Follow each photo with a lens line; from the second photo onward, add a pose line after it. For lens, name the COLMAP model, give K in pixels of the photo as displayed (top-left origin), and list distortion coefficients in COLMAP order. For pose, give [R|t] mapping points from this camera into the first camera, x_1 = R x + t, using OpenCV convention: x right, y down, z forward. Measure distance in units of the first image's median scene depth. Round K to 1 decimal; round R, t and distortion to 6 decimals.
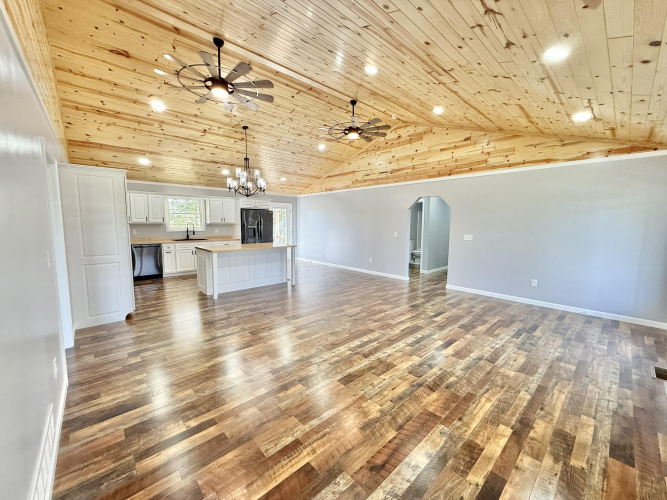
lens RADIAL K [[266.6, 0, 333.5], [0, 266.6, 250.0], [0, 0, 1]] dist [-0.001332, 0.000149]
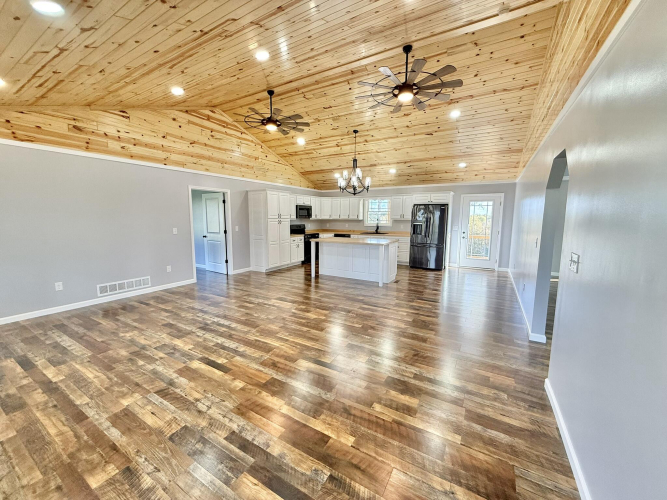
lens RADIAL K [[266.6, 0, 333.5], [0, 266.6, 250.0], [0, 0, 1]] dist [-0.001332, 0.000149]
pose [[0.289472, 0.111286, -0.950695, 1.336850], [-0.101385, 0.991196, 0.085156, -0.111429], [0.951802, 0.071736, 0.298207, 1.127478]]
